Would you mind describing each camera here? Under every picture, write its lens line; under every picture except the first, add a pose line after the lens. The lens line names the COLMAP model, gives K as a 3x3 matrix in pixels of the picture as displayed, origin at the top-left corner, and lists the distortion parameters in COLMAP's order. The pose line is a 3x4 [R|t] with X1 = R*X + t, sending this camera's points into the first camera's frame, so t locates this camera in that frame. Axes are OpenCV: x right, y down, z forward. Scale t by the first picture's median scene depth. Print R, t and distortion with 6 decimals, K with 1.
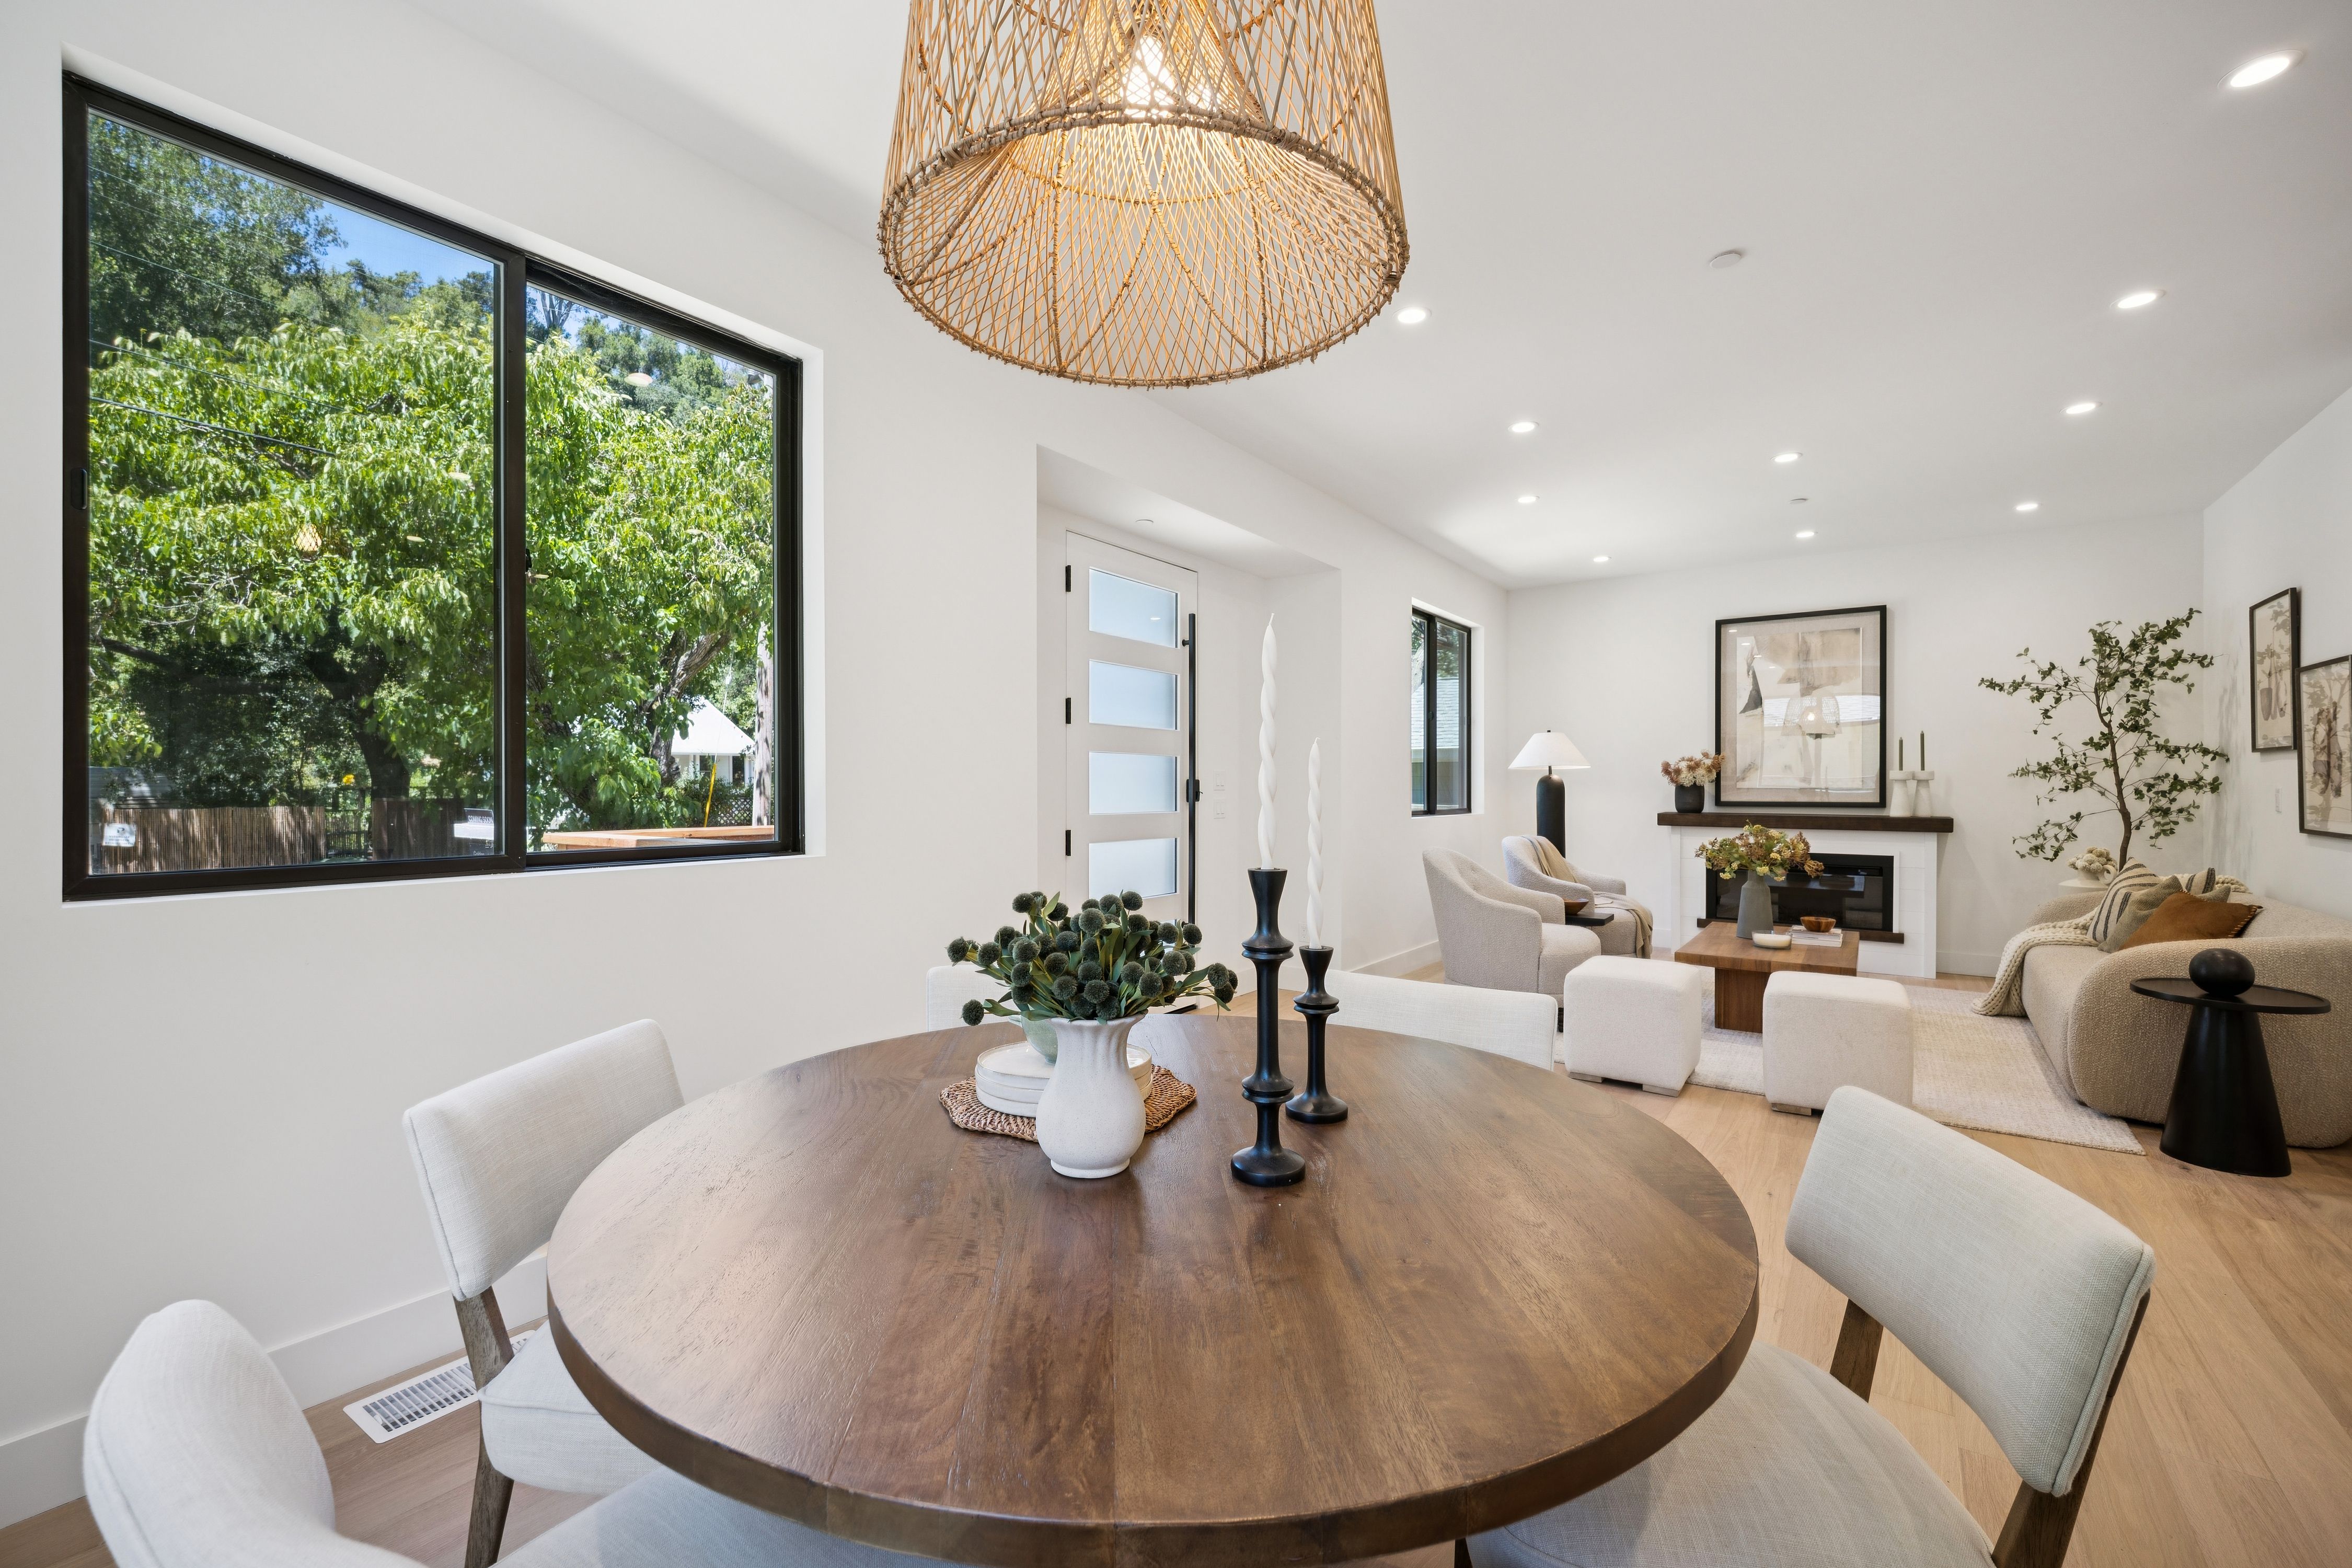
lens RADIAL K [[987.4, 0, 1183.0], [0, 987.4, 791.9], [0, 0, 1]] dist [0.000080, -0.000061]
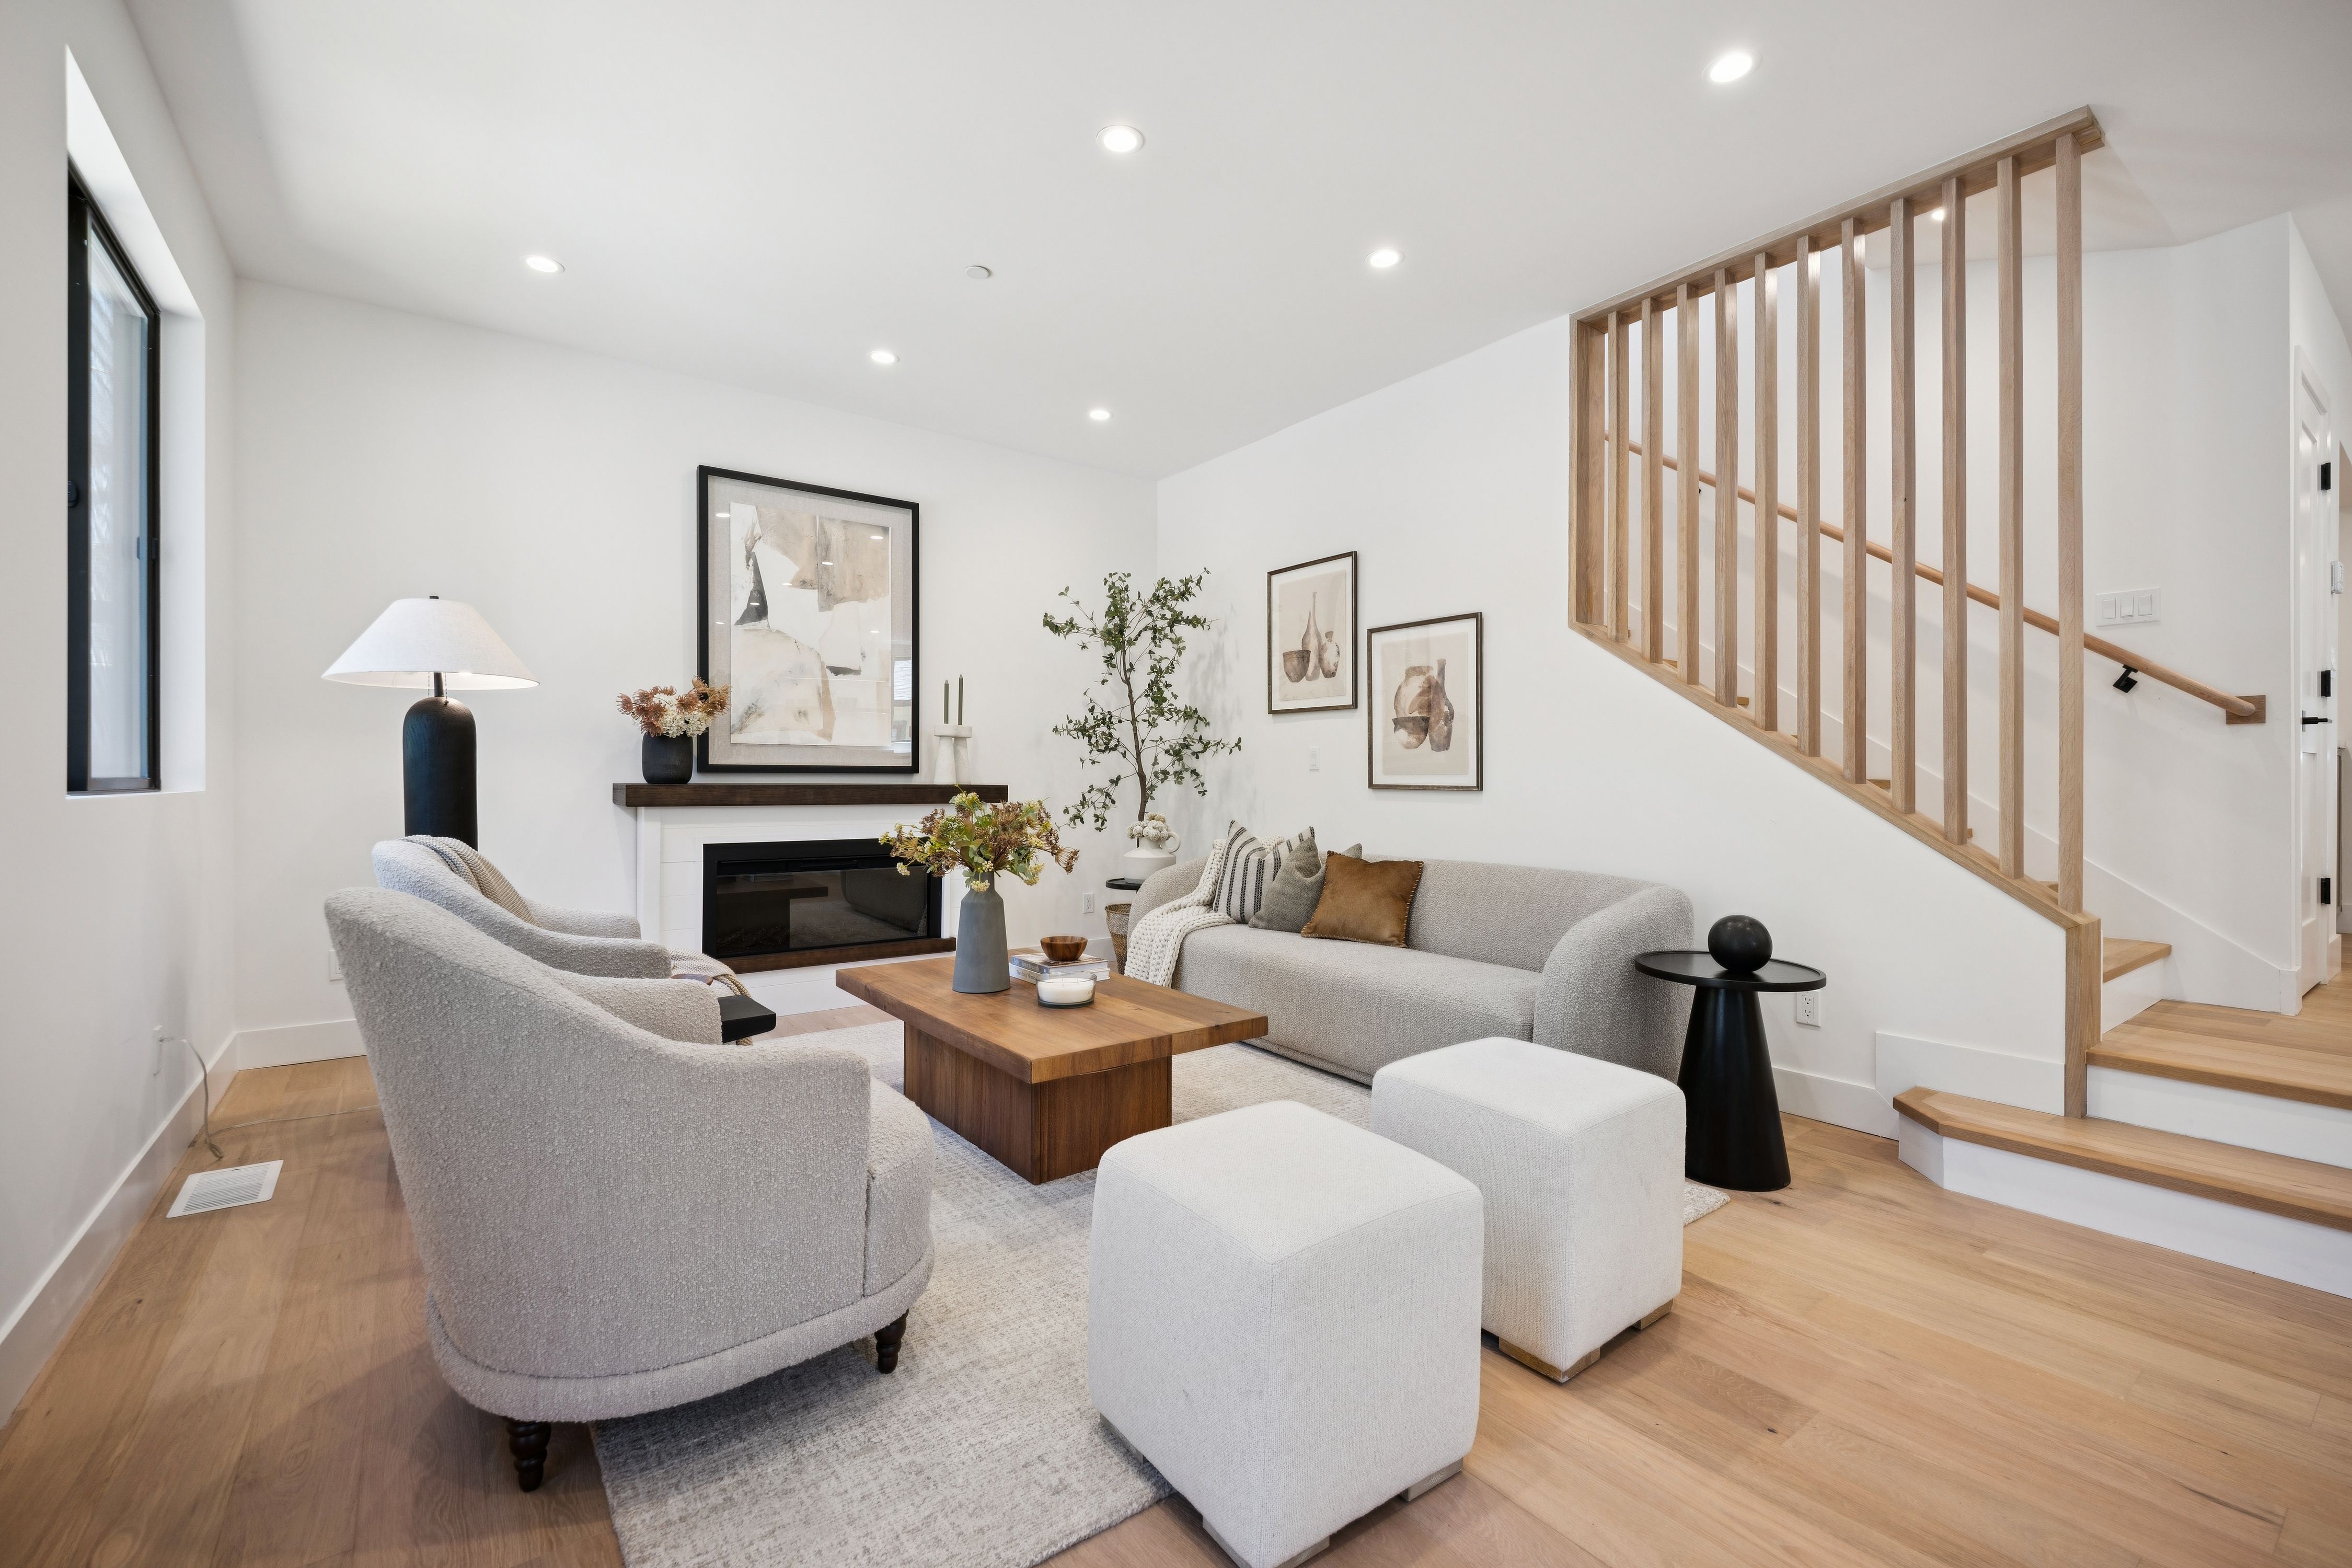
lens RADIAL K [[987.4, 0, 1183.0], [0, 987.4, 791.9], [0, 0, 1]] dist [0.000080, -0.000061]
pose [[0.310063, -0.013566, 0.950619, 0.058159], [0.001395, 0.999904, 0.013814, 0.019839], [-0.950715, -0.002957, 0.310052, 0.574509]]
